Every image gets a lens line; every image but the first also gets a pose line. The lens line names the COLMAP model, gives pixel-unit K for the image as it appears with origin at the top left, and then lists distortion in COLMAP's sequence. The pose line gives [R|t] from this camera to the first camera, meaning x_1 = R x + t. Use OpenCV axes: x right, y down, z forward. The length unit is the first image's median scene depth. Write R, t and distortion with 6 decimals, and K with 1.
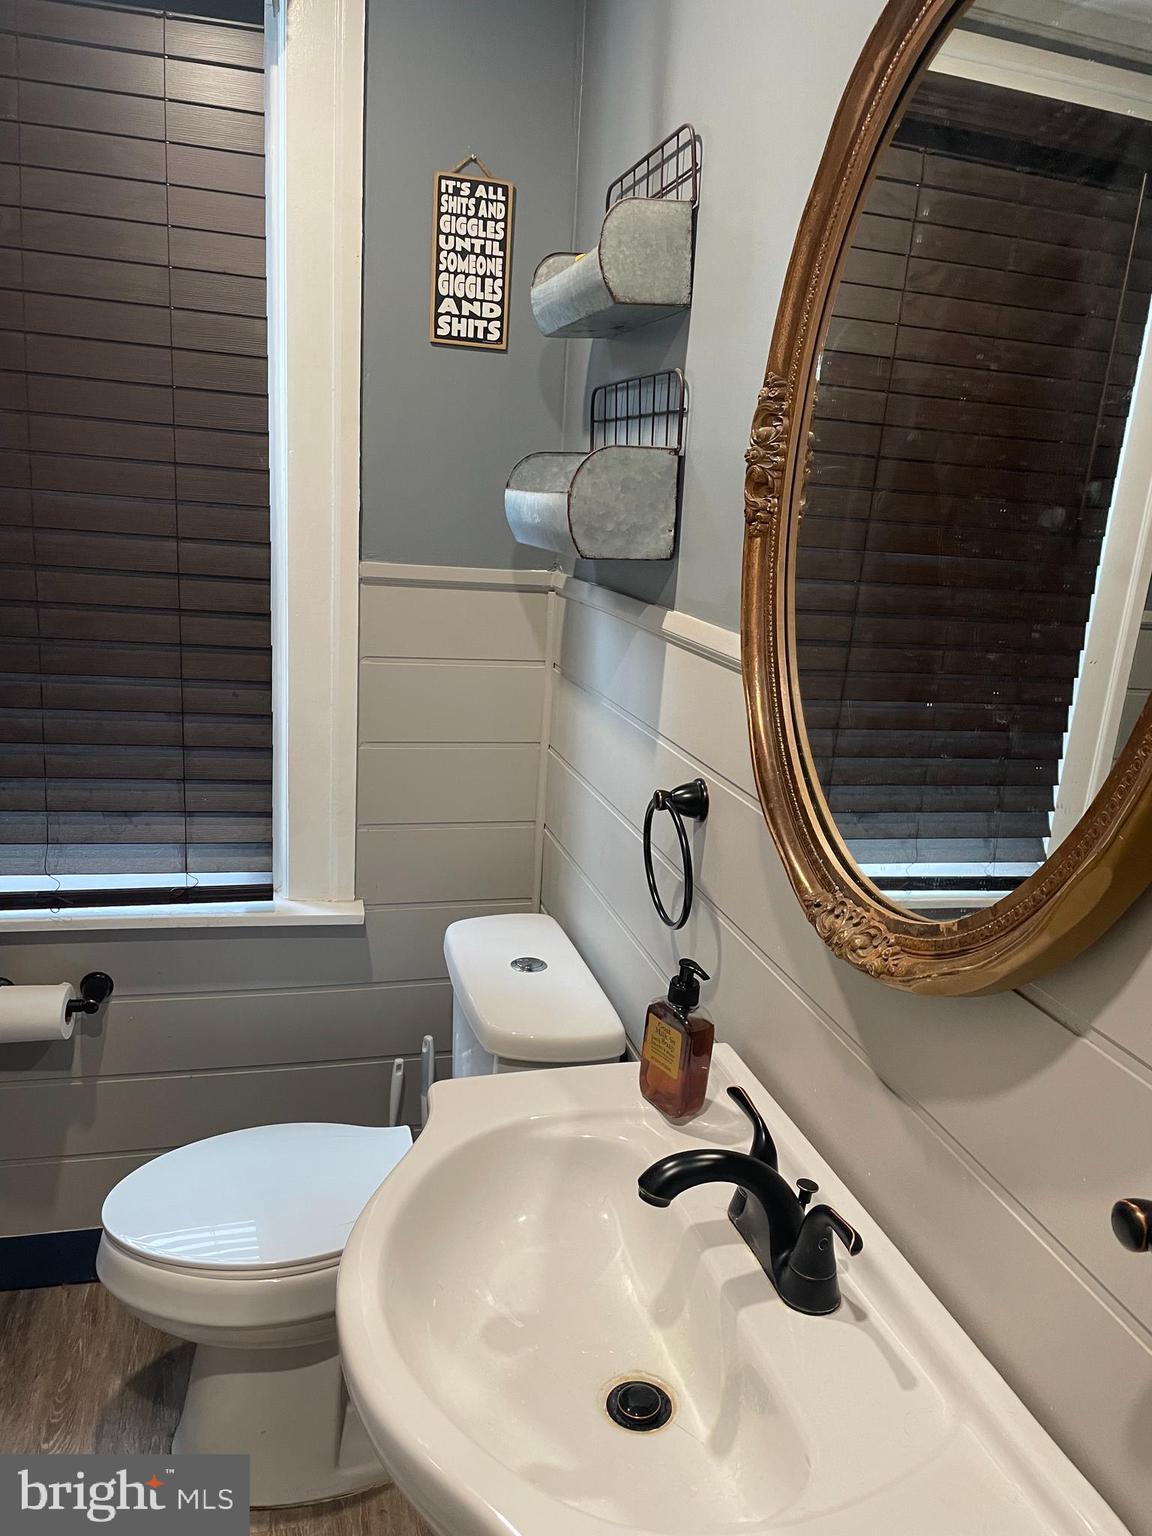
lens RADIAL K [[1157.9, 0, 621.6], [0, 1157.9, 772.9], [0, 0, 1]] dist [0.088729, -0.110454]
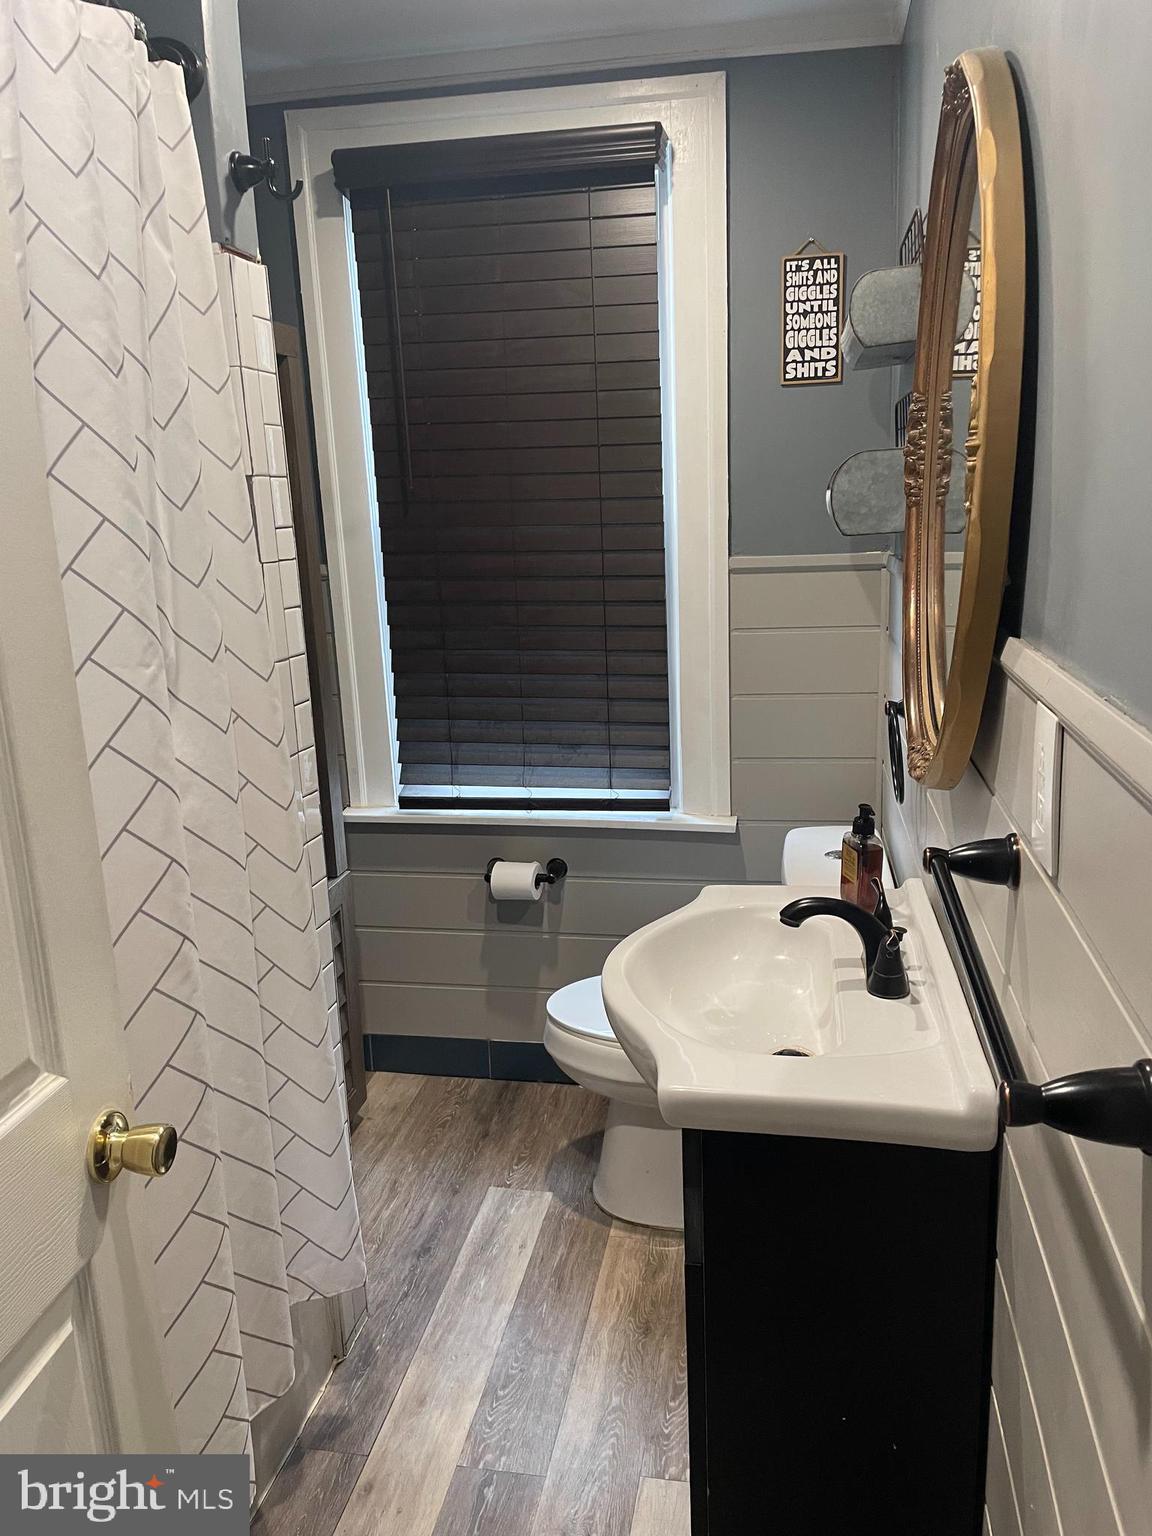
lens RADIAL K [[1157.9, 0, 626.7], [0, 1157.9, 763.3], [0, 0, 1]] dist [0.088729, -0.110454]
pose [[0.907649, -0.005137, -0.419698, 0.229187], [-0.002257, 0.999851, -0.017118, 0.078856], [0.419723, 0.016484, 0.907502, -0.254770]]
